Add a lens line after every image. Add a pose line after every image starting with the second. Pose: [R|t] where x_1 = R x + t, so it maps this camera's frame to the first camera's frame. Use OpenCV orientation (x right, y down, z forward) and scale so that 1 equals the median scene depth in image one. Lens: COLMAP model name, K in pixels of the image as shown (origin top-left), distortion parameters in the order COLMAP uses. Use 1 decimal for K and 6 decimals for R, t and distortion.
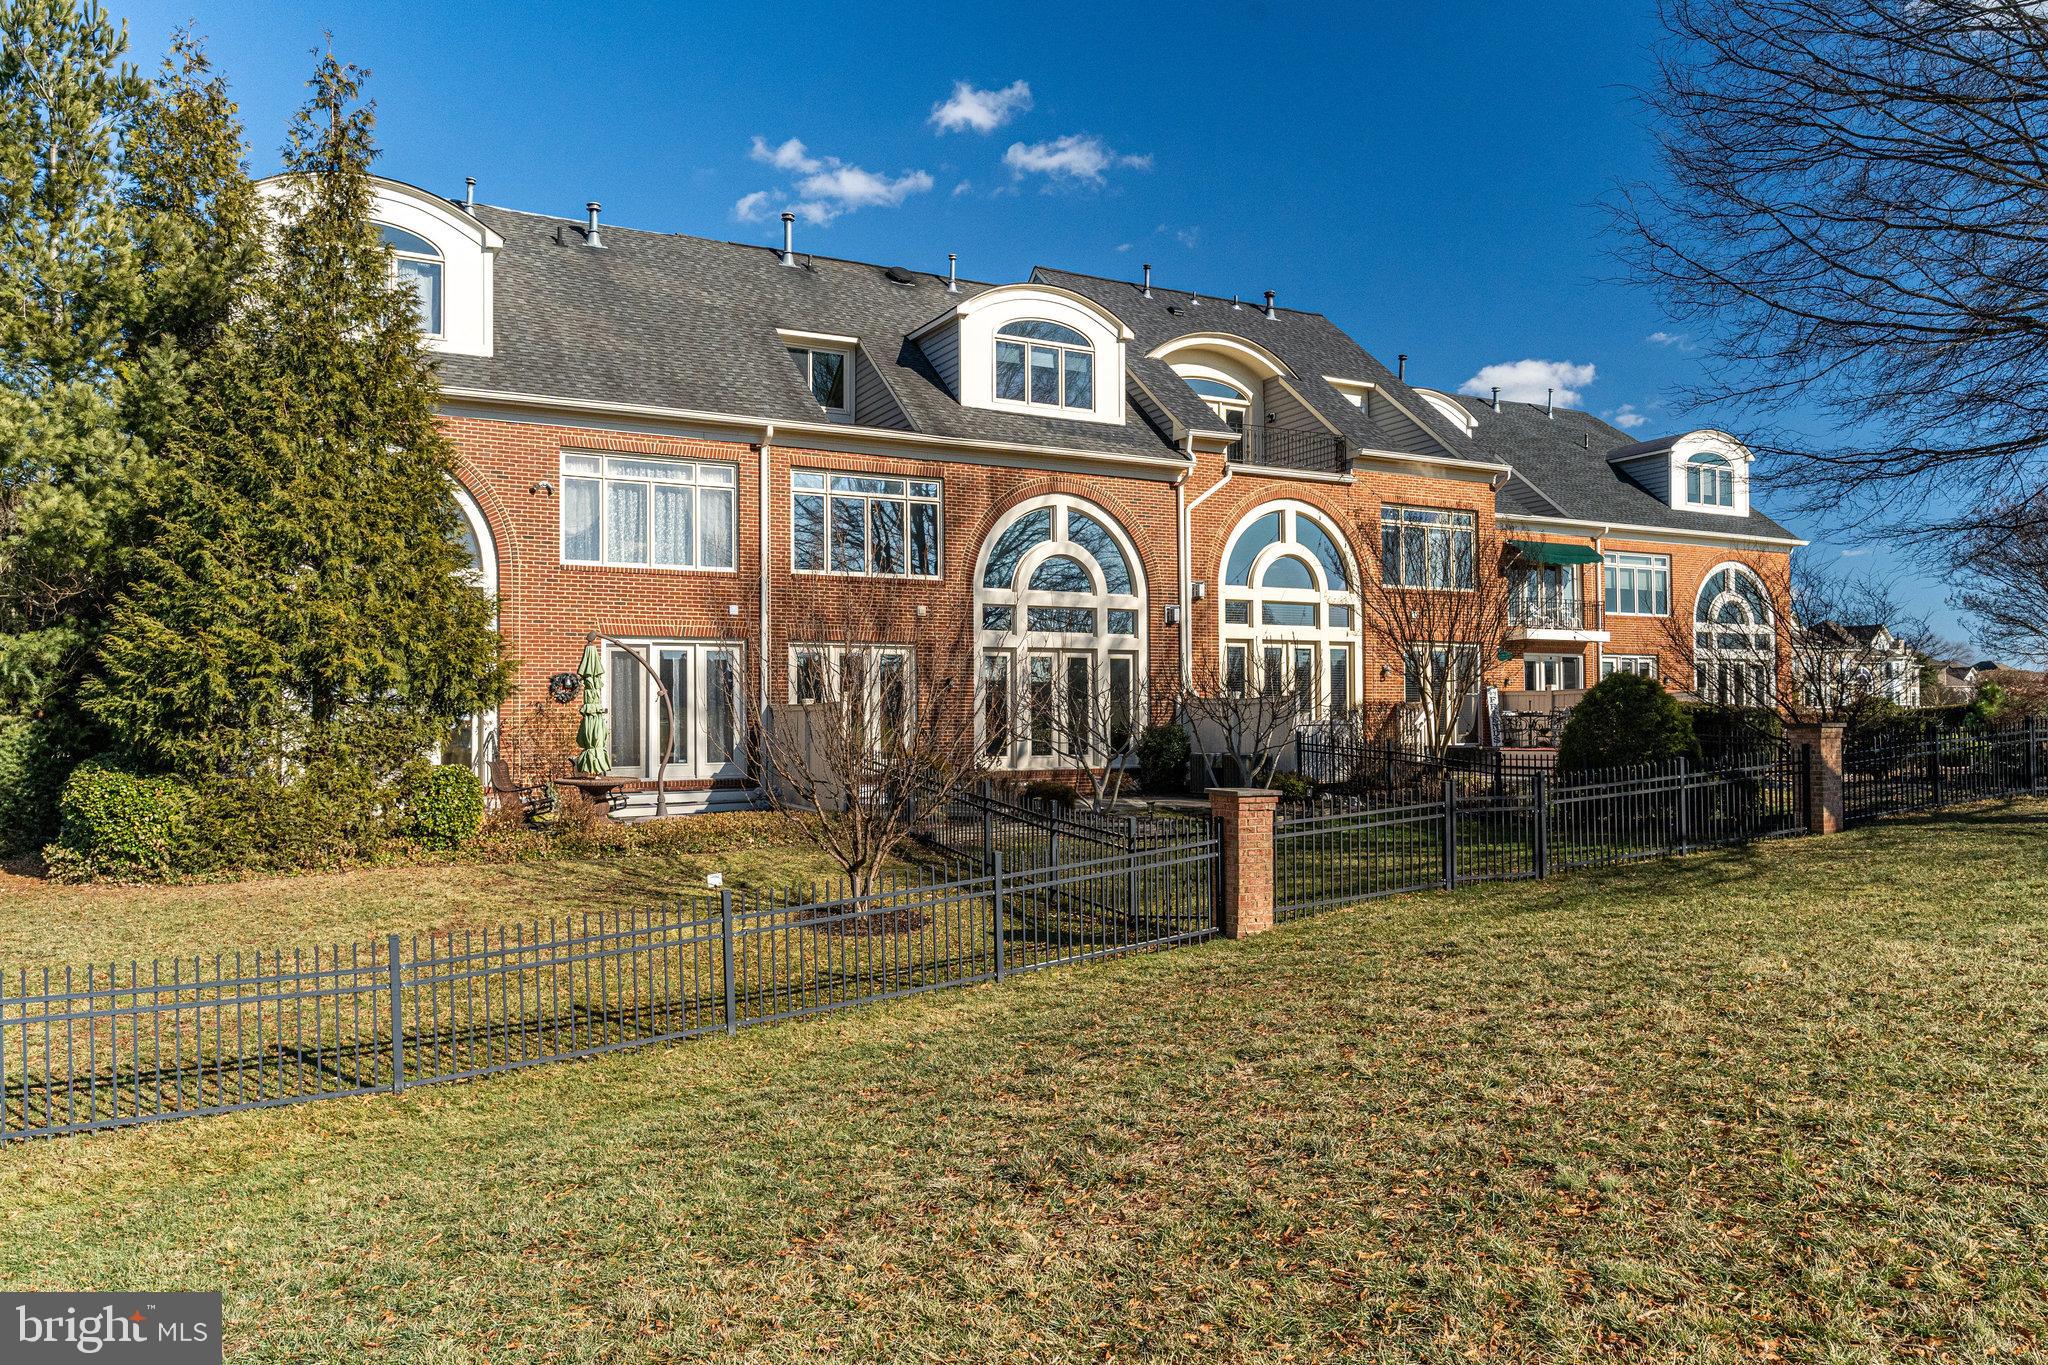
lens RADIAL K [[1425.7, 0, 1024.5], [0, 1425.7, 693.1], [0, 0, 1]] dist [-0.027279, -0.000075]
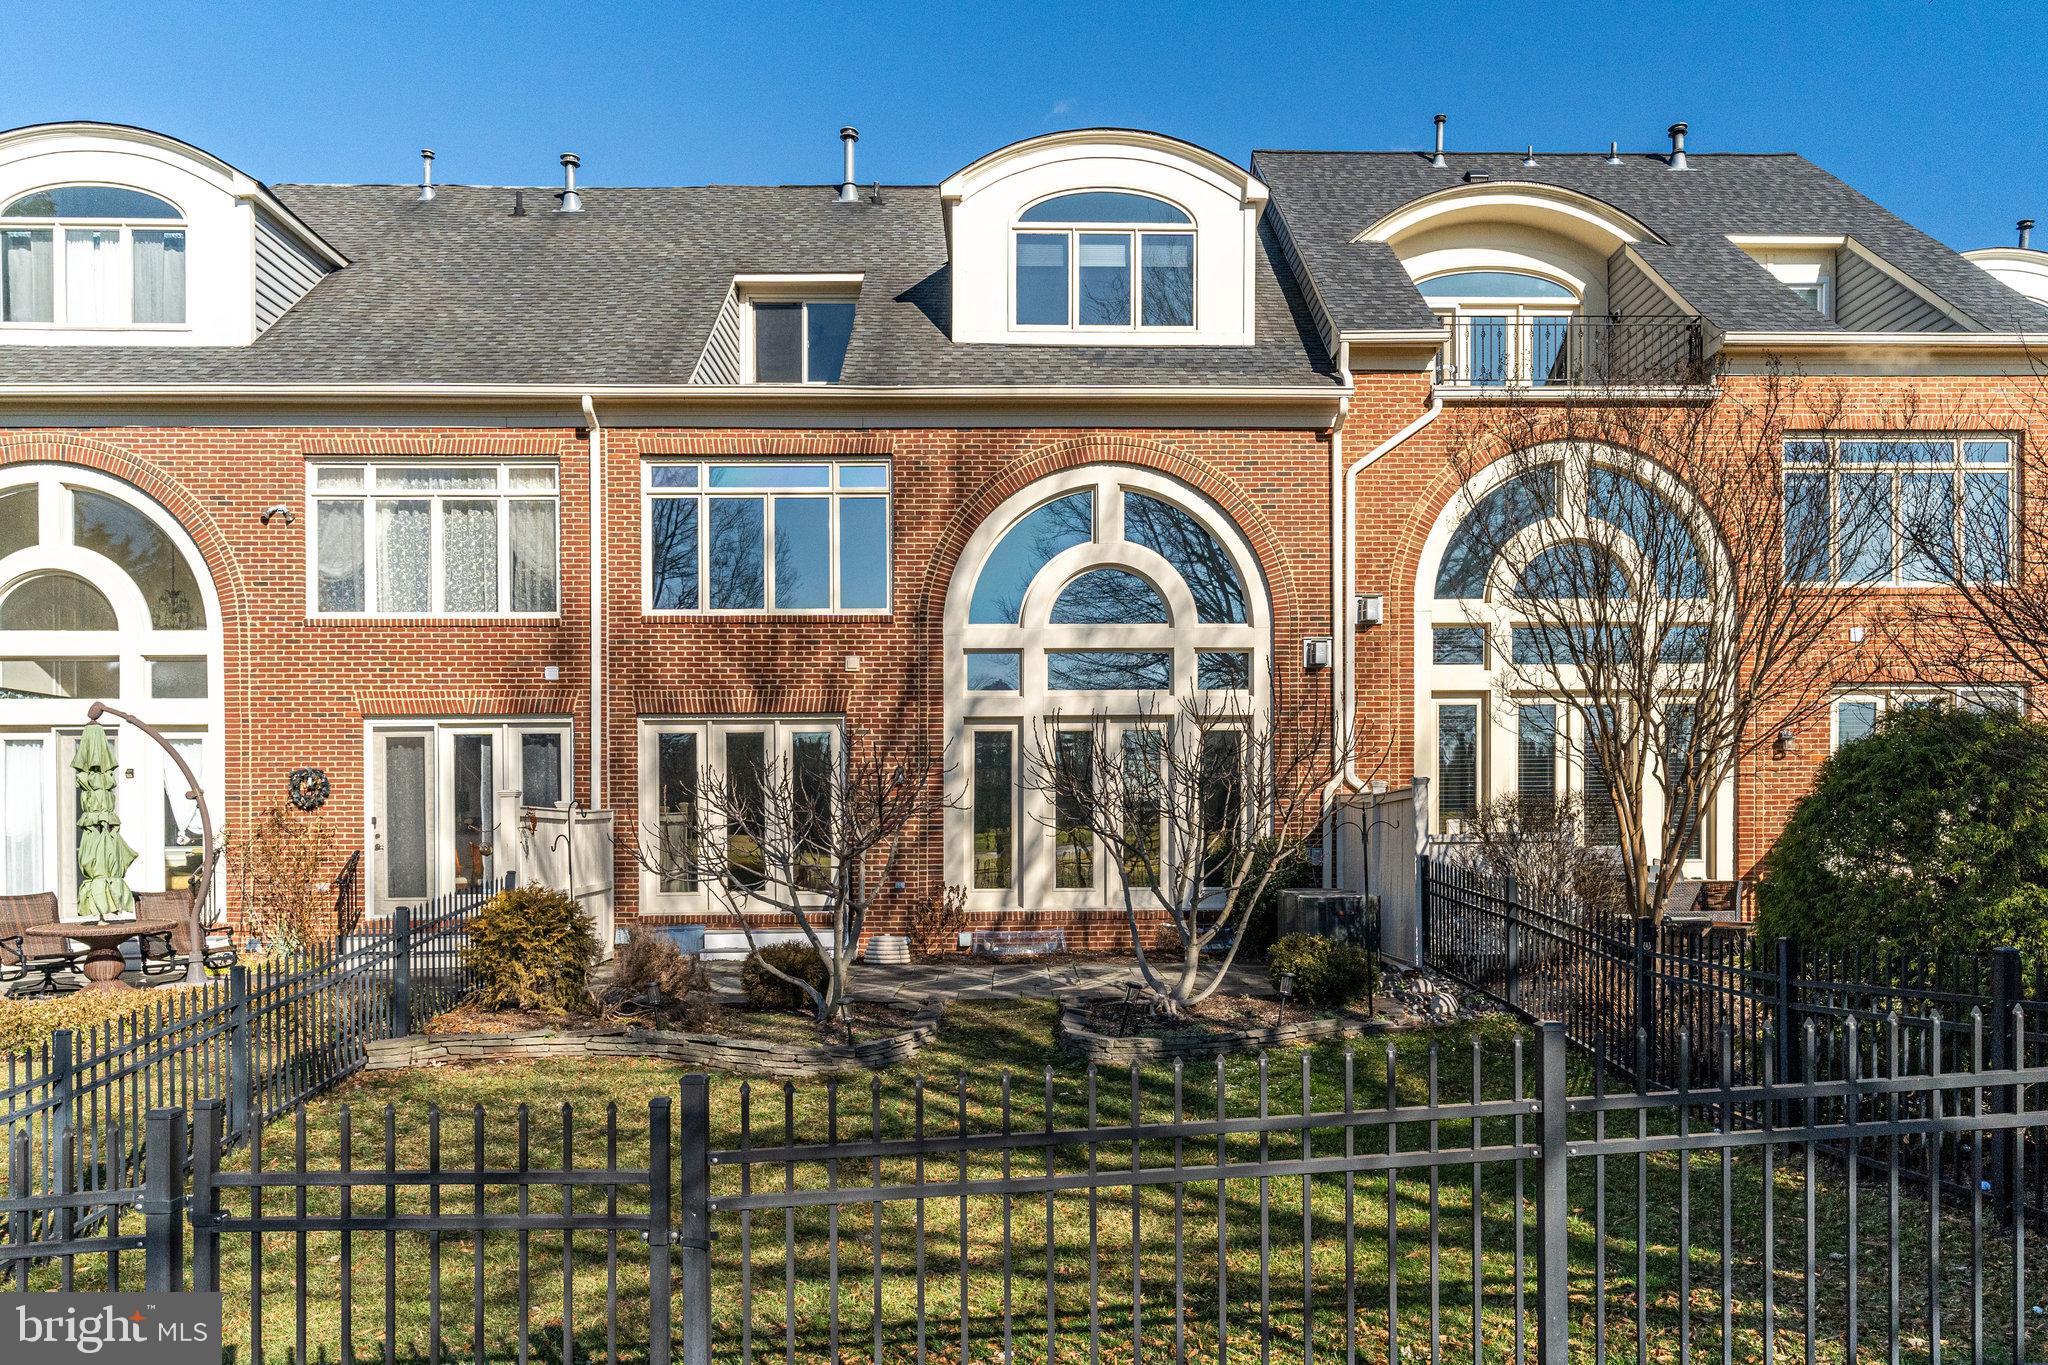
lens RADIAL K [[1442.7, 0, 1019.1], [0, 1442.7, 844.6], [0, 0, 1]] dist [-0.000892, -0.002103]
pose [[0.889718, 0.005760, -0.456474, 0.271072], [0.010460, 0.999401, 0.032998, 0.003334], [0.456391, -0.034134, 0.889125, 0.410994]]
